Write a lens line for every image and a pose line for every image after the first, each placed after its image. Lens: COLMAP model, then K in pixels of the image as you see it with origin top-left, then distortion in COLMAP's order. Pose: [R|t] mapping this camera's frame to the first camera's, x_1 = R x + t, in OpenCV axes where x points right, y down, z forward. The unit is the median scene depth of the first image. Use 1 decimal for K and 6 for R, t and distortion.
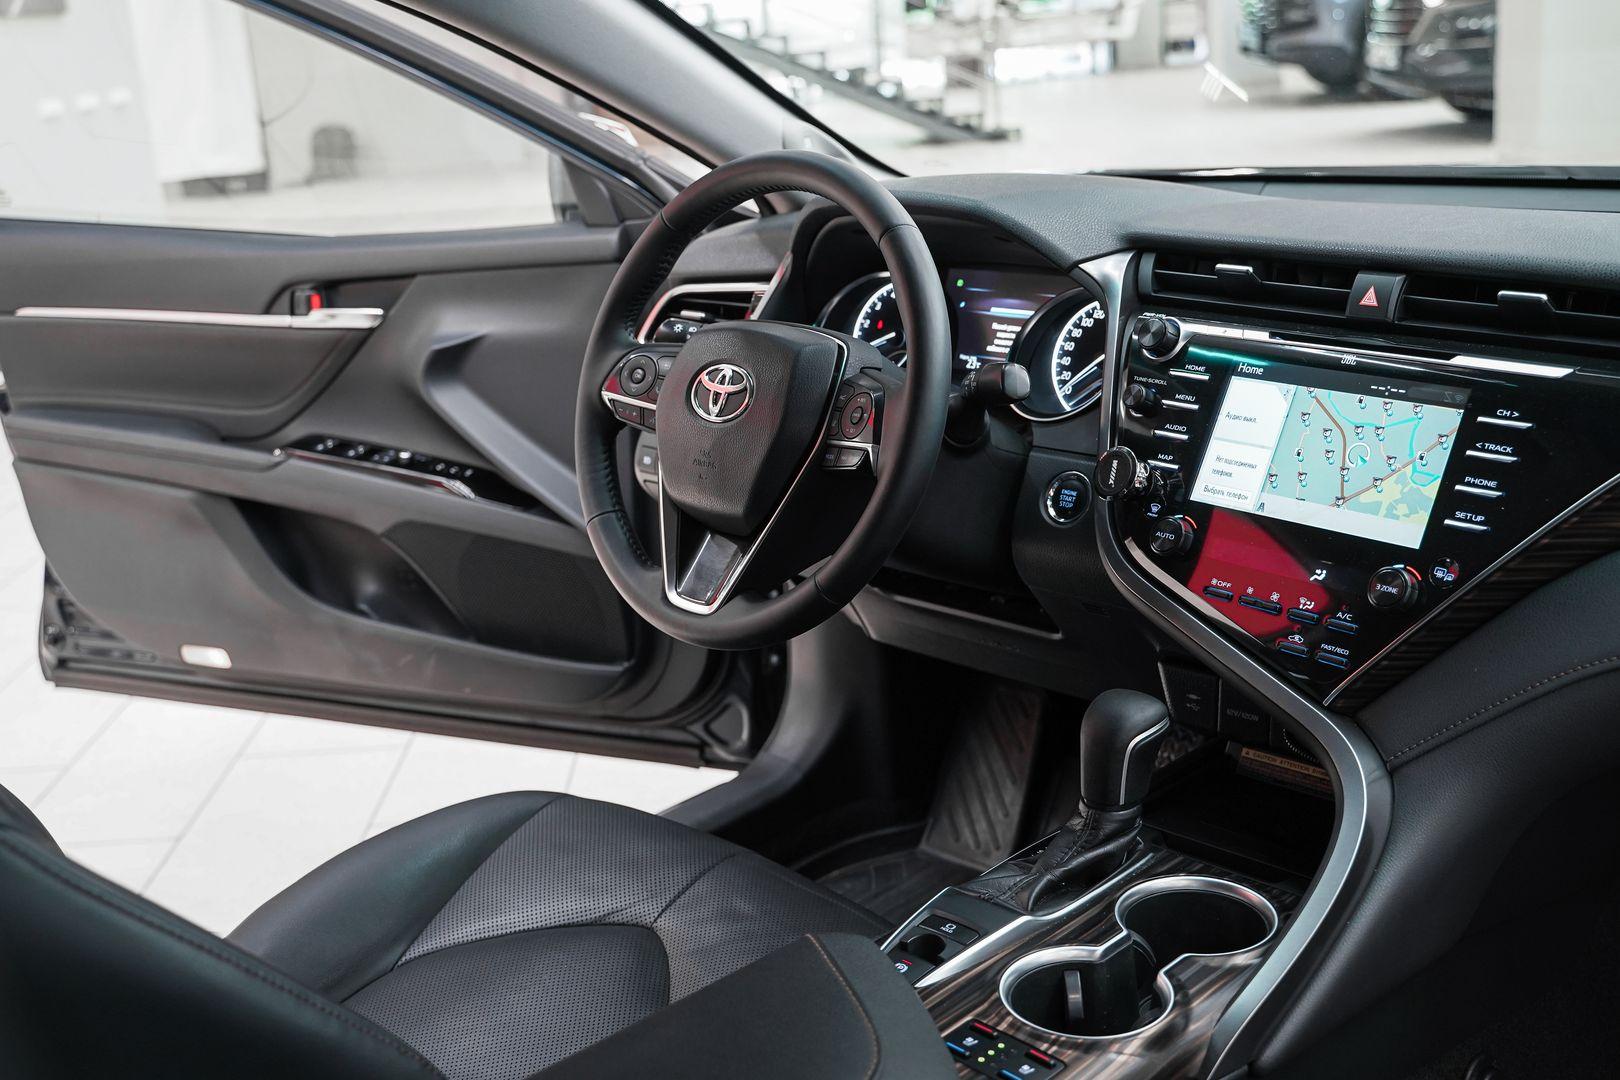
lens RADIAL K [[1604.7, 0, 803.1], [0, 1604.7, 510.9], [0, 0, 1]] dist [-0.085678, 0.116372]
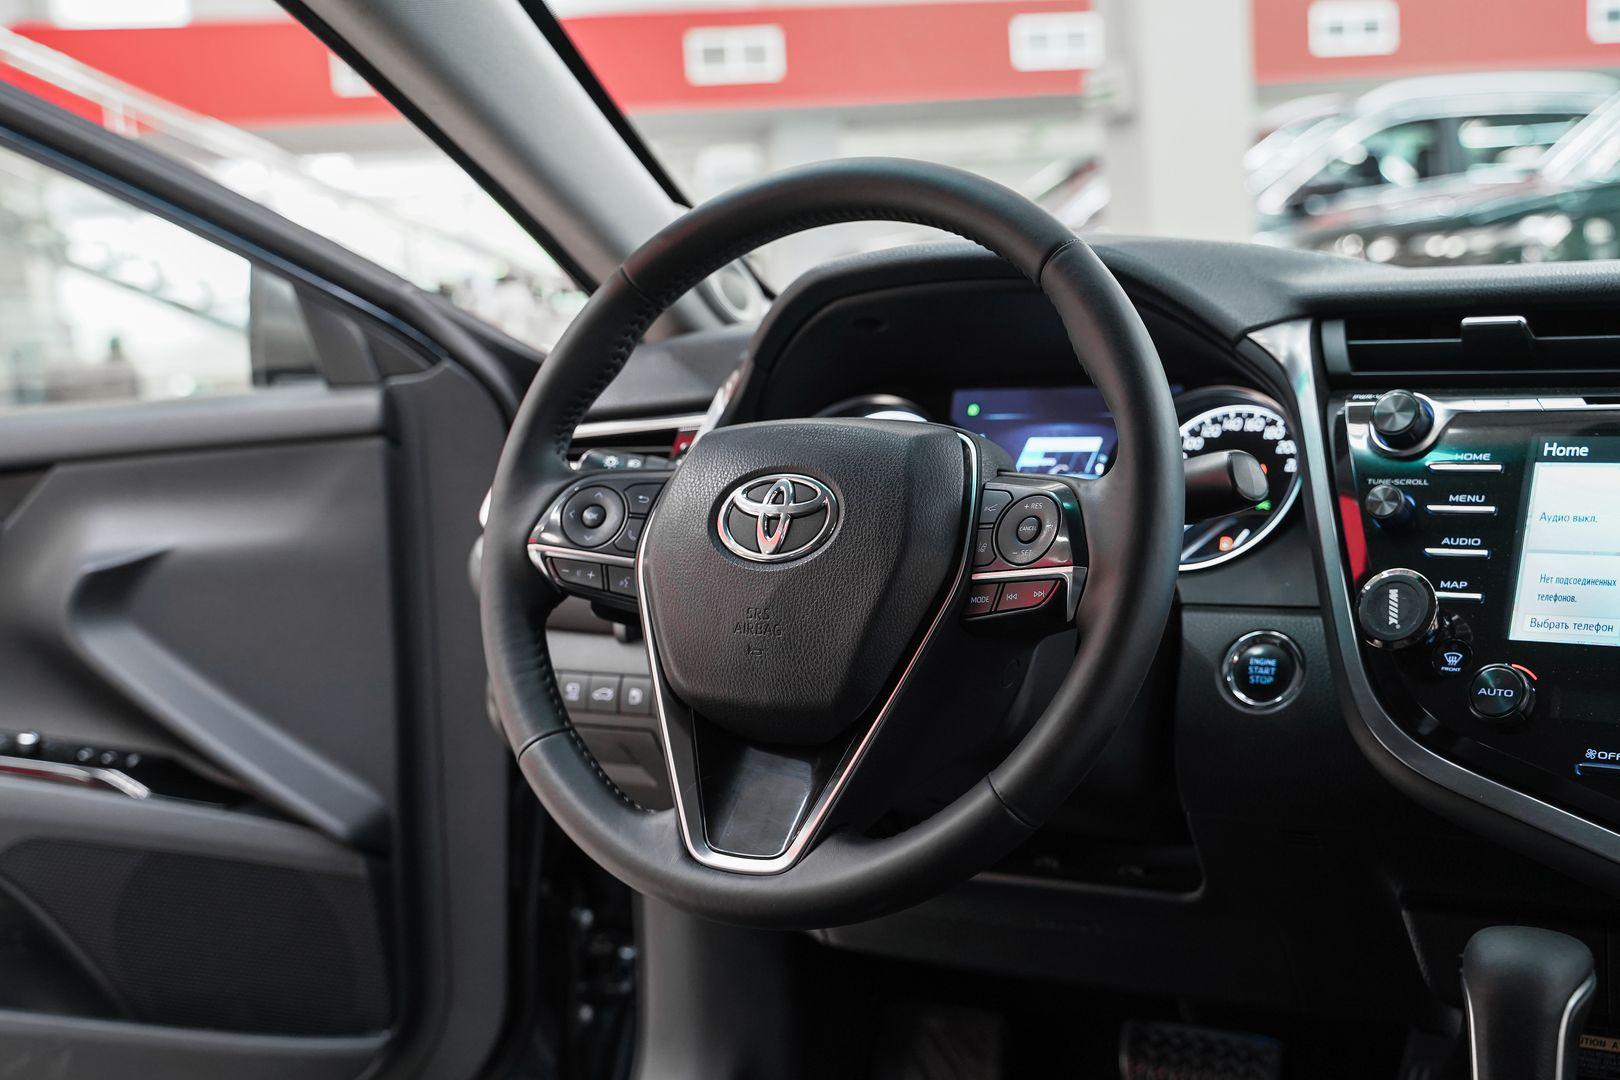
lens RADIAL K [[1875.4, 0, 810.0], [0, 1875.4, 540.0], [0, 0, 1]] dist [0.004160, 0.022134]
pose [[0.967482, -0.019553, 0.252182, -0.220201], [0.063839, 0.983606, -0.168652, 0.059870], [-0.244750, 0.179267, 0.952870, 0.284307]]
